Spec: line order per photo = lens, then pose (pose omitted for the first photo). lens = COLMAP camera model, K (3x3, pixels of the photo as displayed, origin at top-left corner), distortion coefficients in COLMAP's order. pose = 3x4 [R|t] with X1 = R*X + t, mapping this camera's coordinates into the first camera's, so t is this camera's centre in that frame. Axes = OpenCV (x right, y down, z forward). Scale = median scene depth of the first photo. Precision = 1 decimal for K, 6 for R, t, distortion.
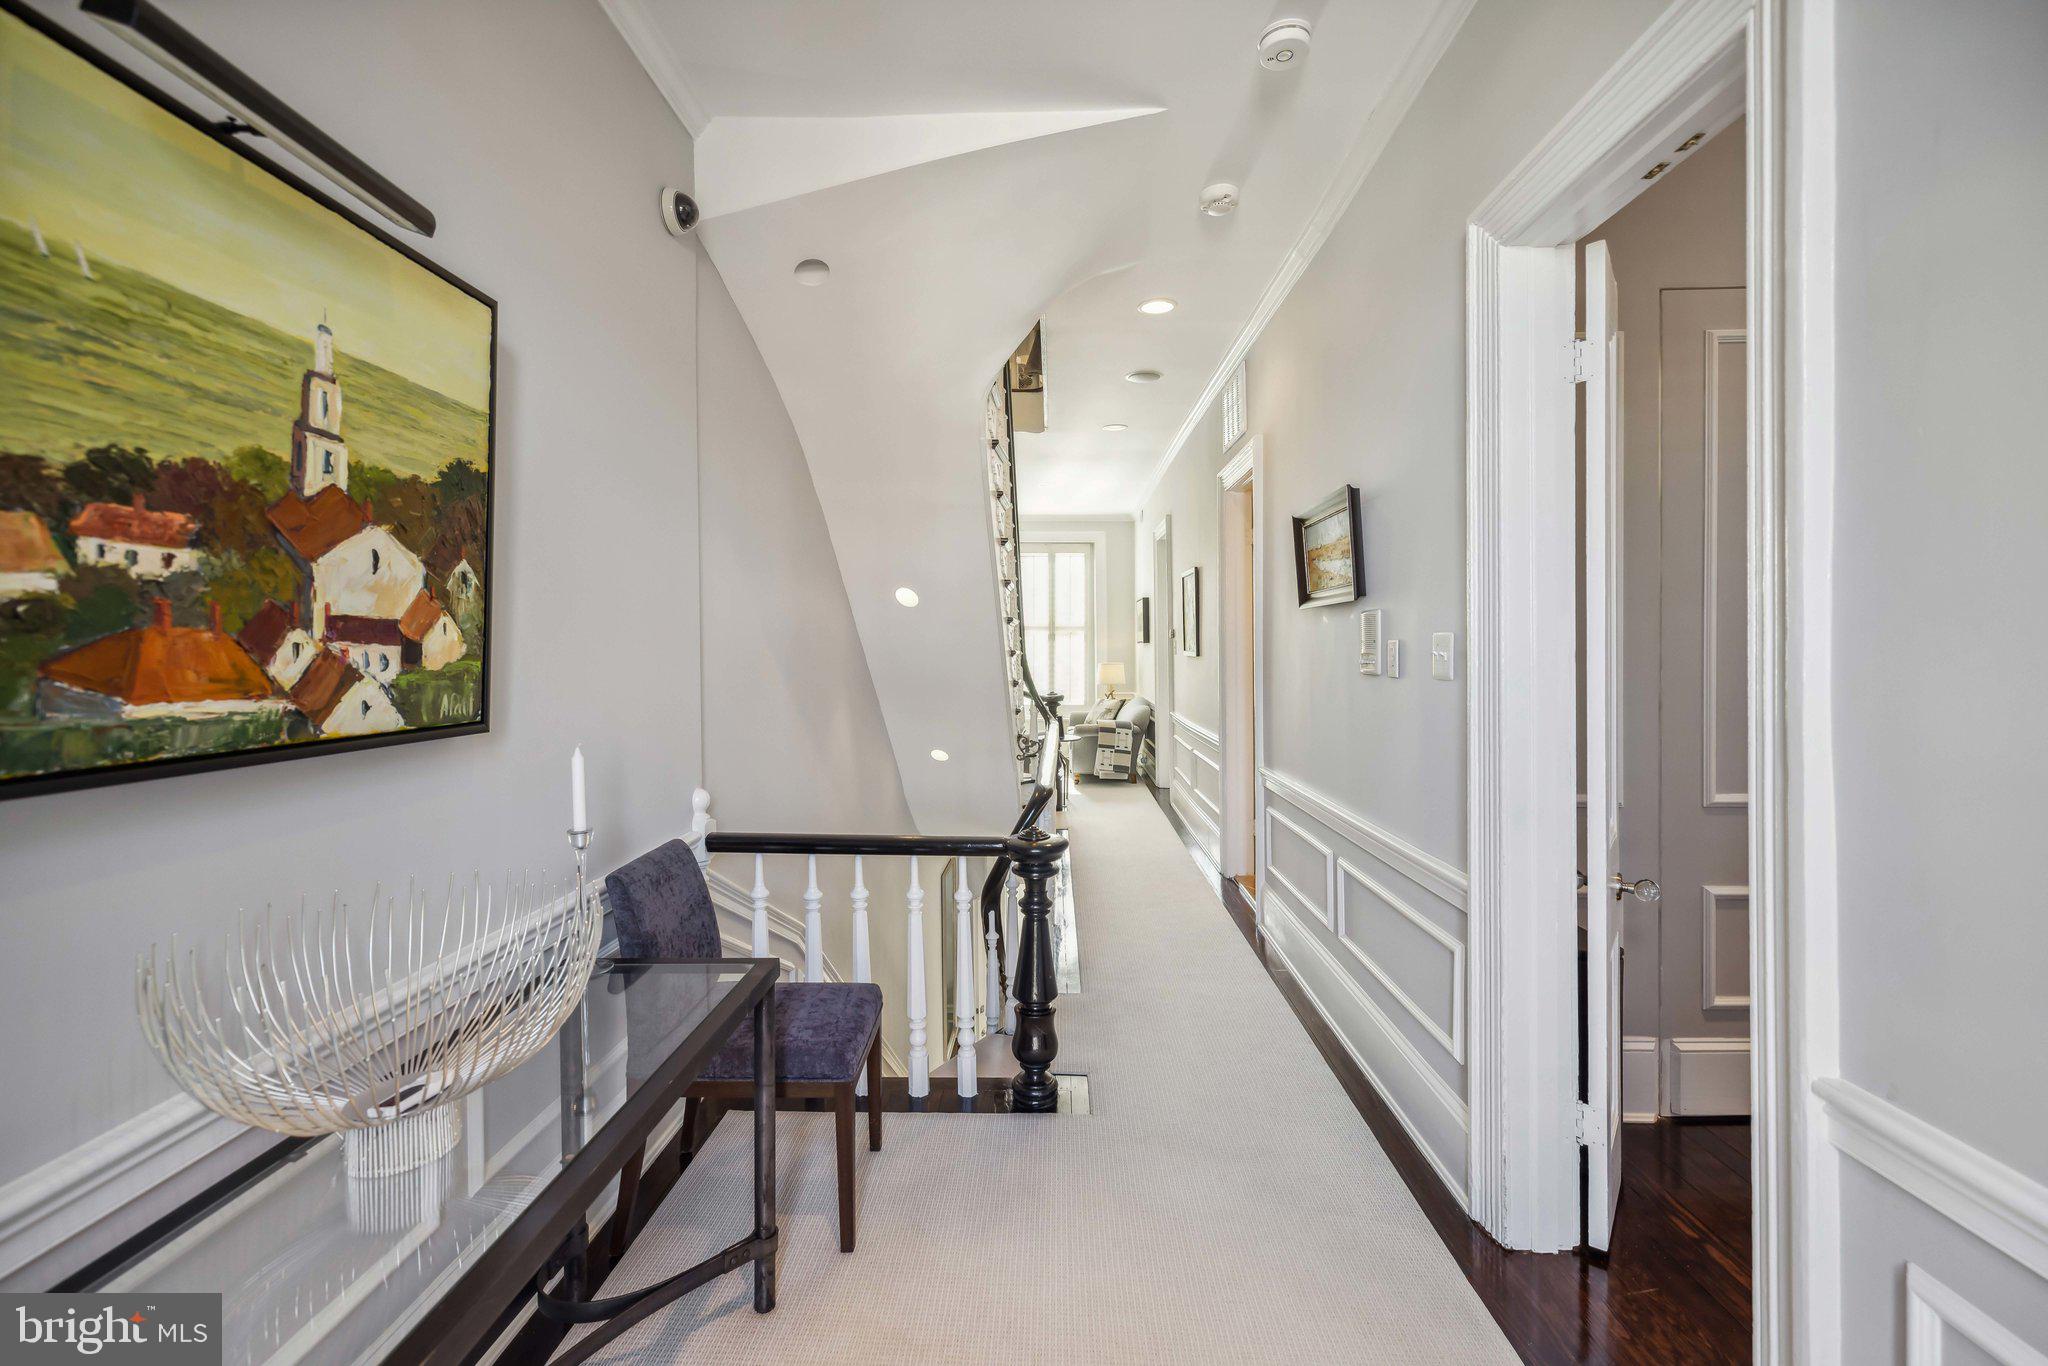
lens RADIAL K [[876.0, 0, 1027.1], [0, 876.0, 669.0], [0, 0, 1]] dist [-0.000534, 0.000163]
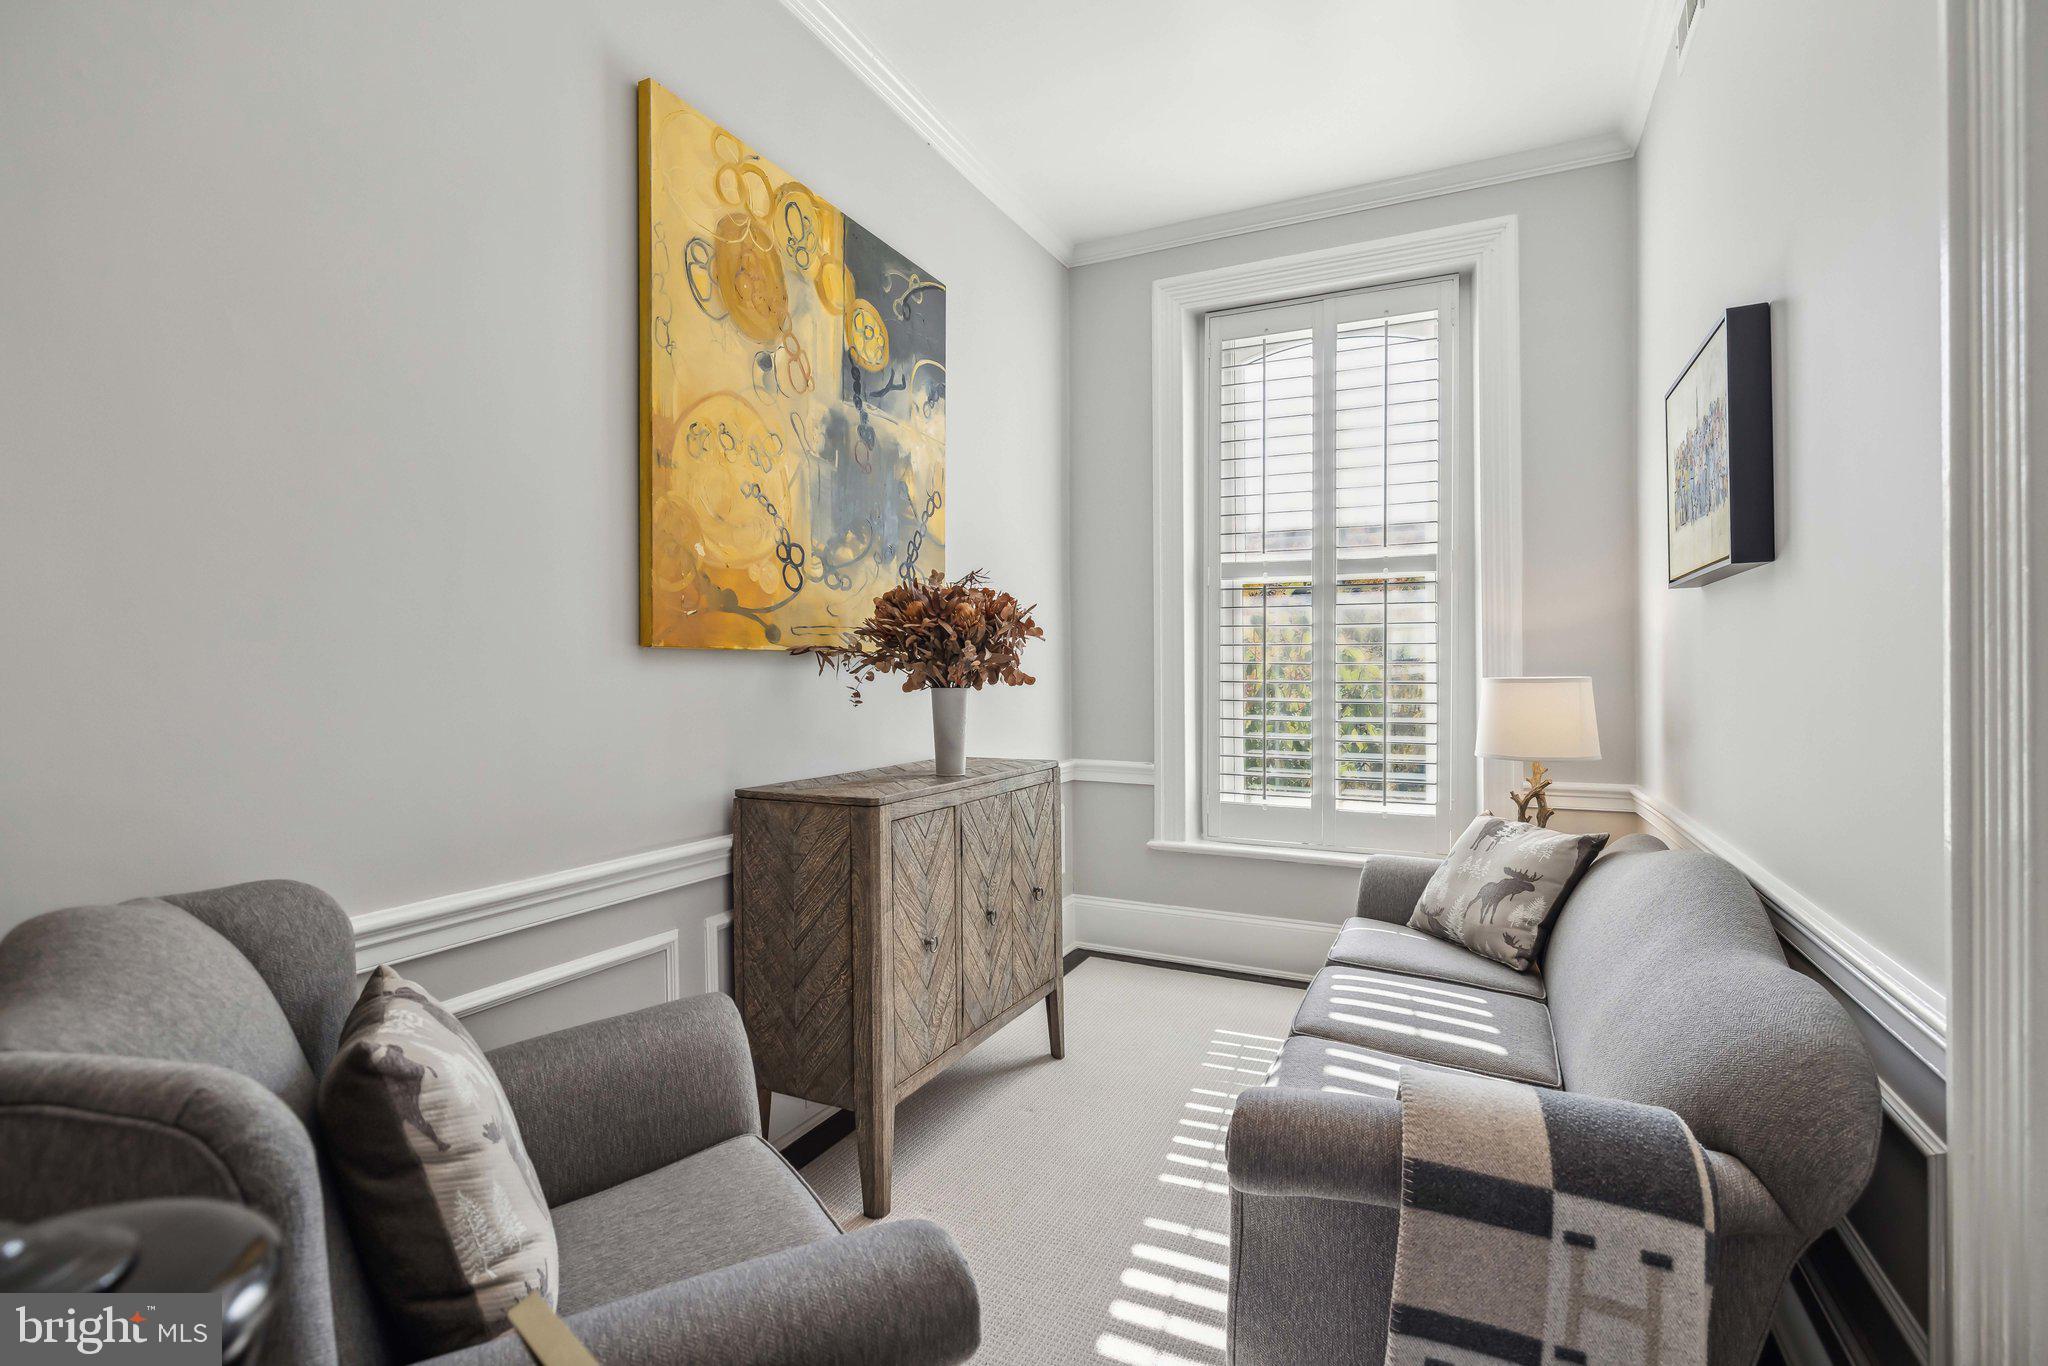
lens RADIAL K [[943.8, 0, 1013.1], [0, 943.8, 683.3], [0, 0, 1]] dist [0.001224, 0.000072]
pose [[0.910910, 0.000019, -0.412605, 0.072271], [-0.002614, 0.999980, -0.005724, -0.003375], [0.412596, 0.006292, 0.910892, 0.704622]]
